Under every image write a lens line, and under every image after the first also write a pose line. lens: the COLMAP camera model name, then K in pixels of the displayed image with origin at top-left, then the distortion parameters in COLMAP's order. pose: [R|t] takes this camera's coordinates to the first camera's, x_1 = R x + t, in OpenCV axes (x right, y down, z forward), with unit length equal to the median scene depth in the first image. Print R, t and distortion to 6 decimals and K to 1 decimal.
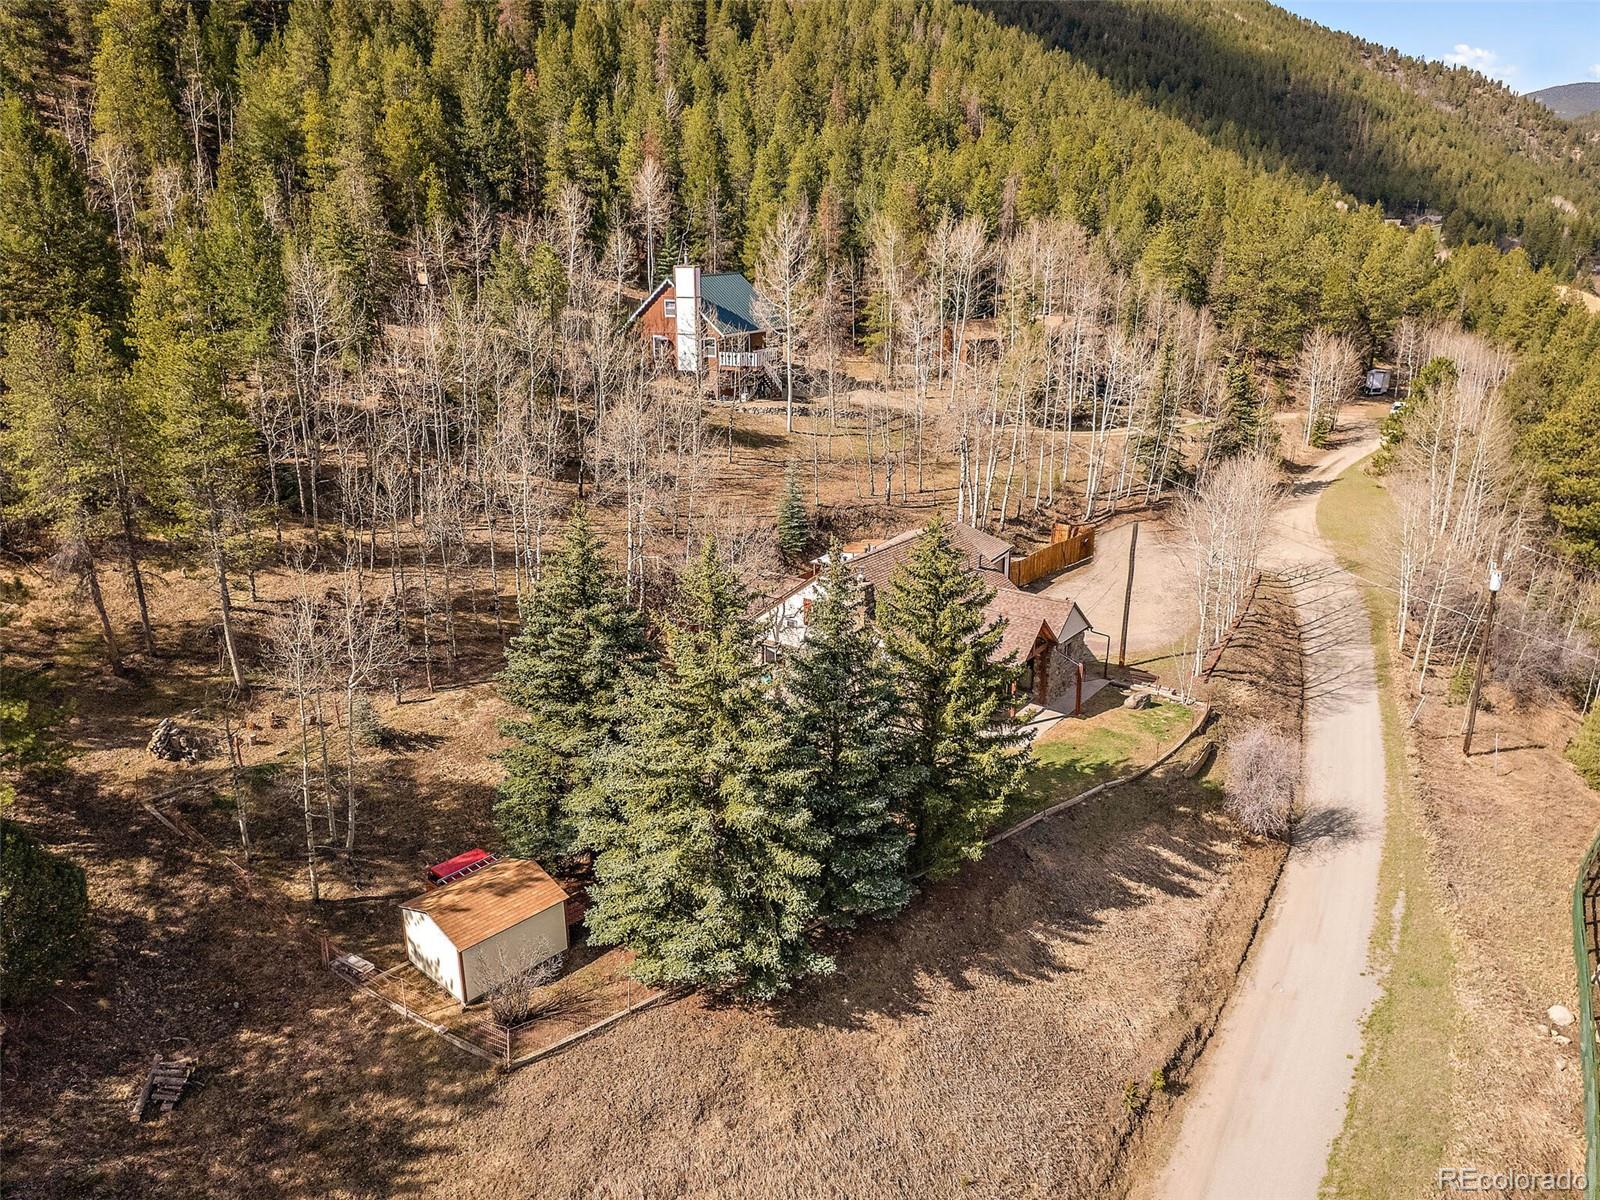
lens RADIAL K [[1147.1, 0, 800.0], [0, 1147.1, 600.0], [0, 0, 1]] dist [-0.060448, 0.043765]
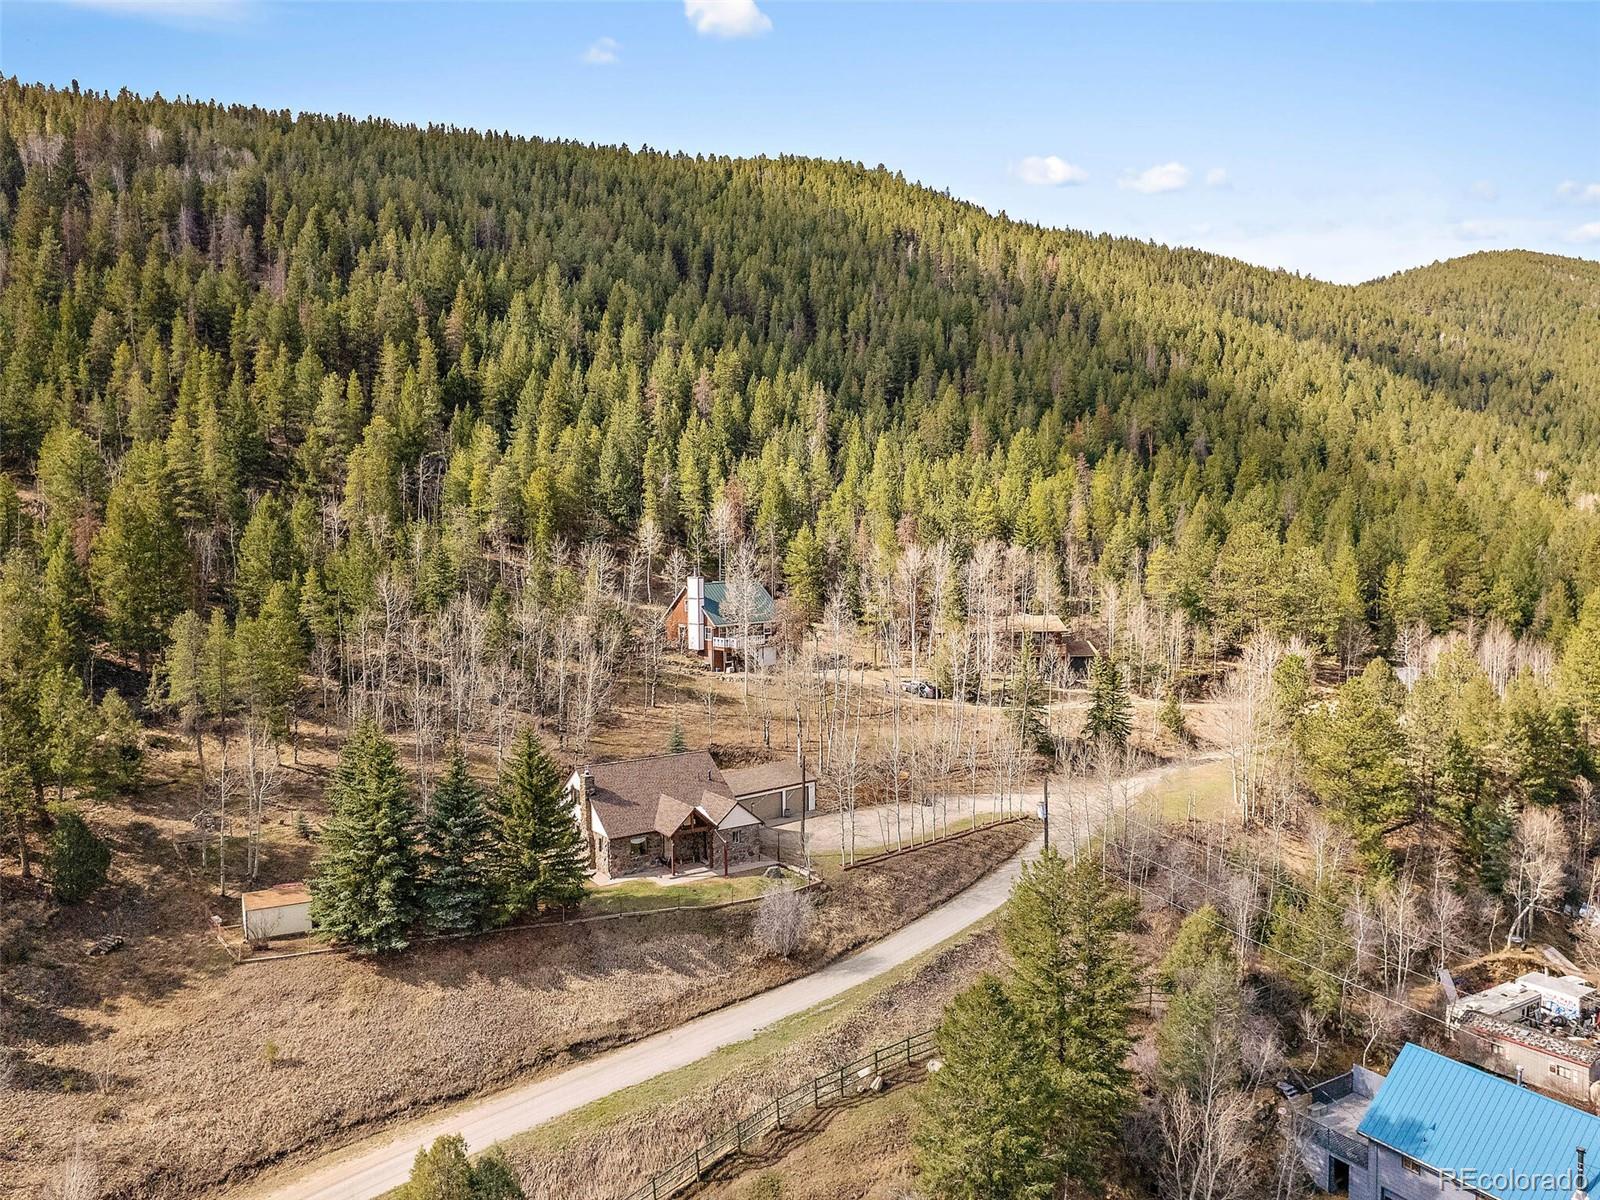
lens RADIAL K [[1147.1, 0, 800.0], [0, 1147.1, 600.0], [0, 0, 1]] dist [-0.060448, 0.043765]
pose [[0.947583, 0.016705, -0.319074, 0.948250], [-0.093641, 0.969301, -0.227349, 0.094460], [0.305481, 0.245310, 0.920057, -0.530030]]
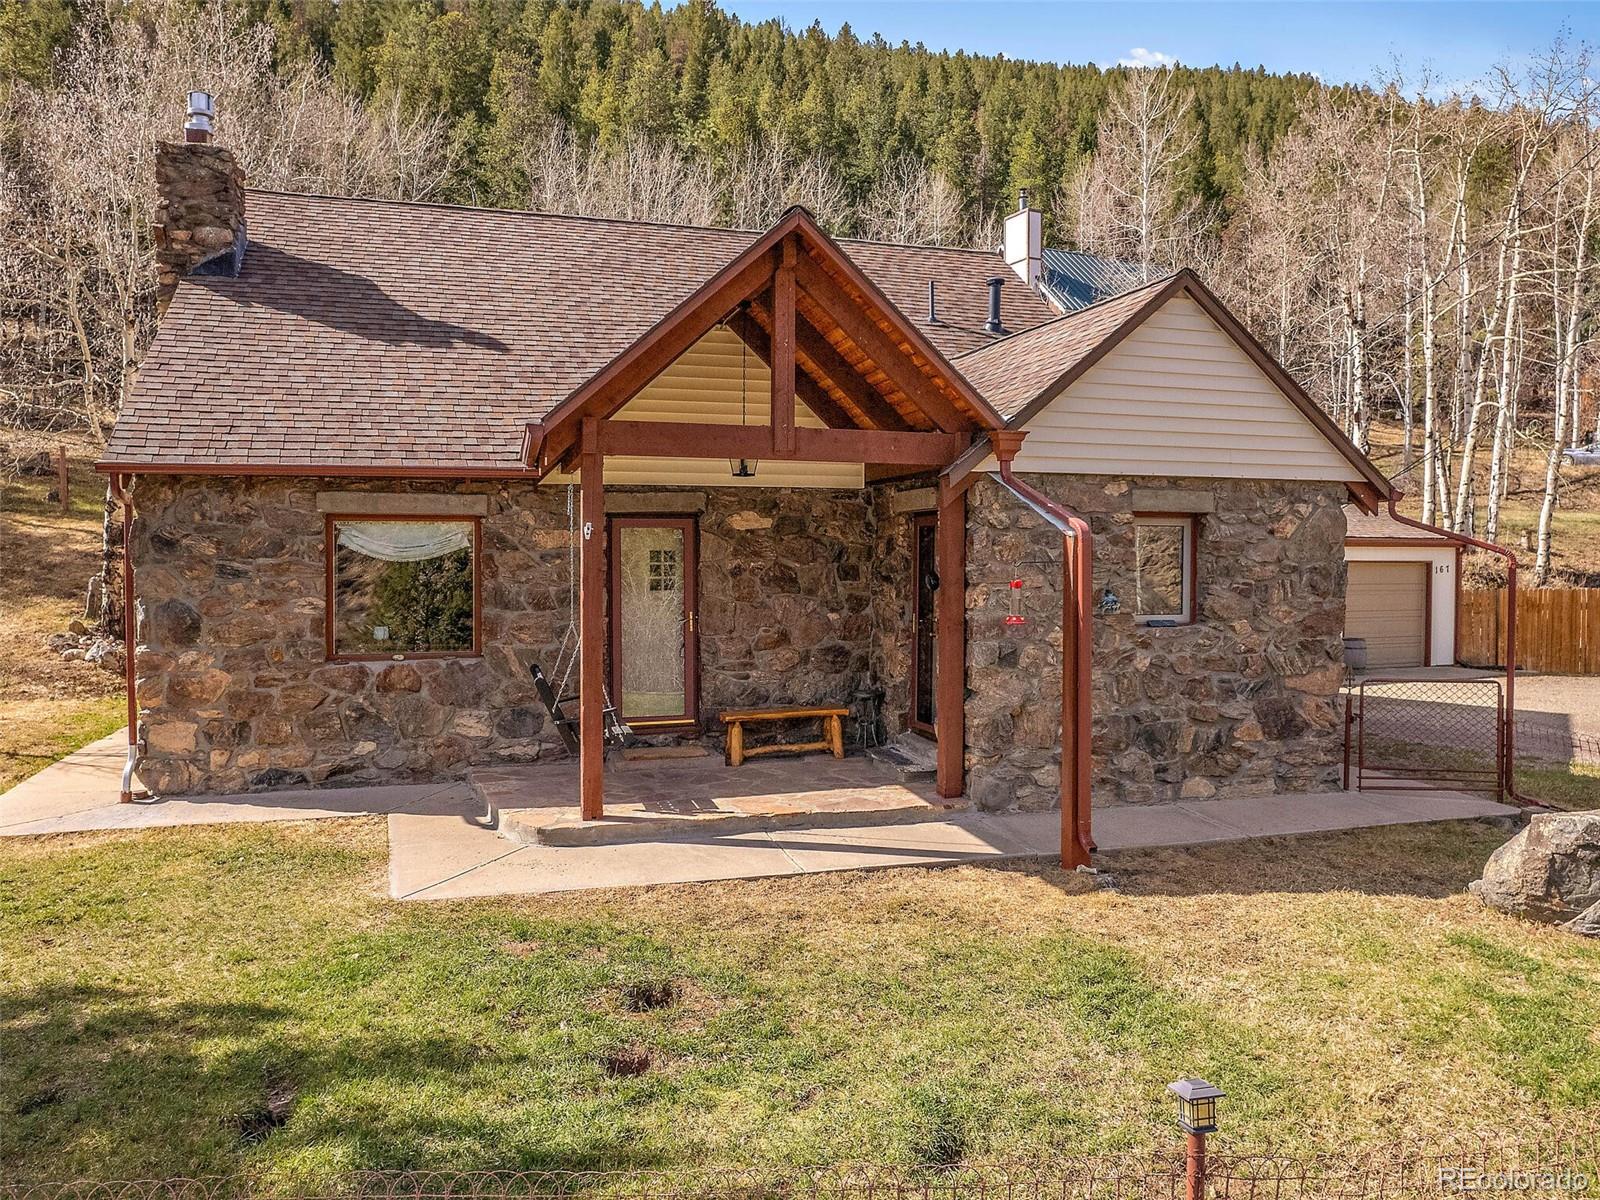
lens RADIAL K [[1147.1, 0, 800.0], [0, 1147.1, 600.0], [0, 0, 1]] dist [-0.060448, 0.043765]
pose [[0.805155, 0.033023, -0.592144, 0.354236], [-0.191028, 0.959677, -0.206225, 0.121706], [0.561456, 0.279159, 0.778997, 0.987628]]
